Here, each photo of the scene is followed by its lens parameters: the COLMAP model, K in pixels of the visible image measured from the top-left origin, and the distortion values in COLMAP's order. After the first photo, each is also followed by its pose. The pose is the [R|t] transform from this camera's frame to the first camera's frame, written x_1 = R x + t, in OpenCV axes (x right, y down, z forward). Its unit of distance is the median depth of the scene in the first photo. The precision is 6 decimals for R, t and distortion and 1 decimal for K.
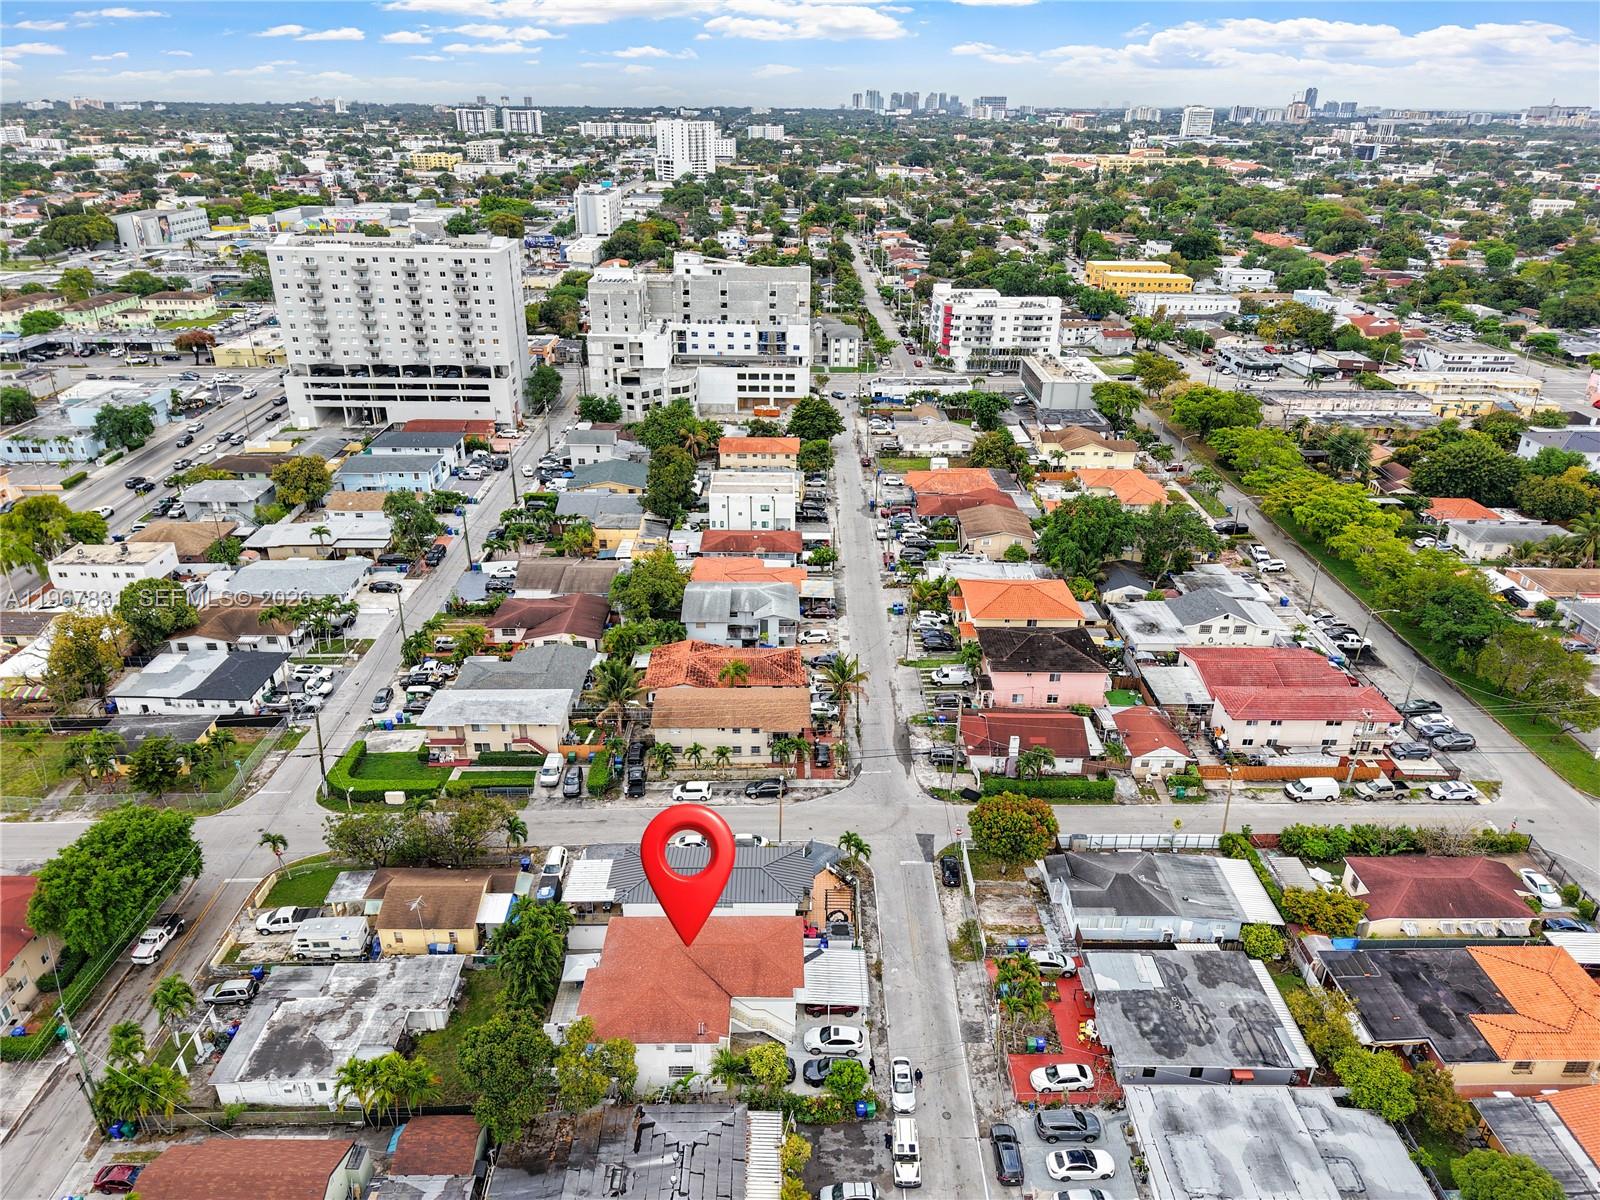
lens RADIAL K [[1056.6, 0, 800.0], [0, 1056.6, 600.0], [0, 0, 1]] dist [0.056205, -0.056253]
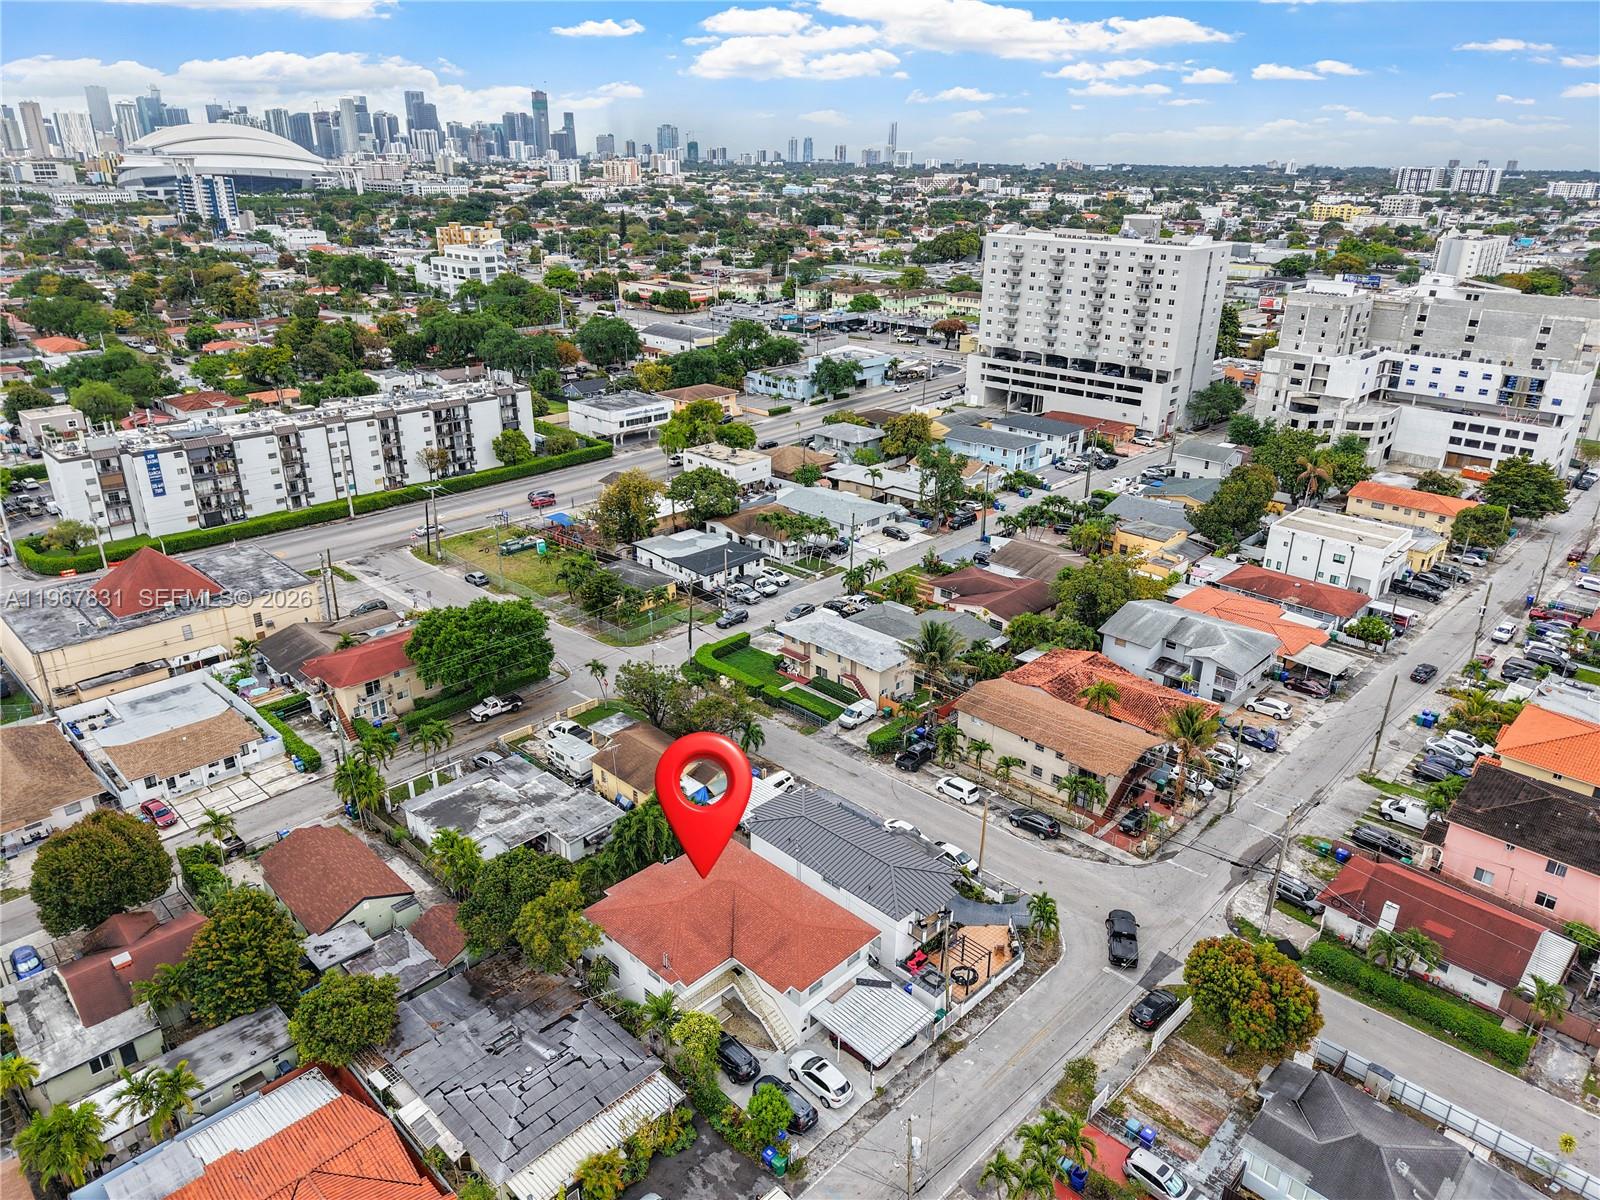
lens RADIAL K [[1064.8, 0, 800.0], [0, 1064.8, 600.0], [0, 0, 1]] dist [0.046847, -0.073487]
pose [[0.709835, 0.266397, -0.652048, 0.208029], [-0.300066, 0.951886, 0.062239, 0.011939], [0.637256, 0.151478, 0.755618, 0.151424]]
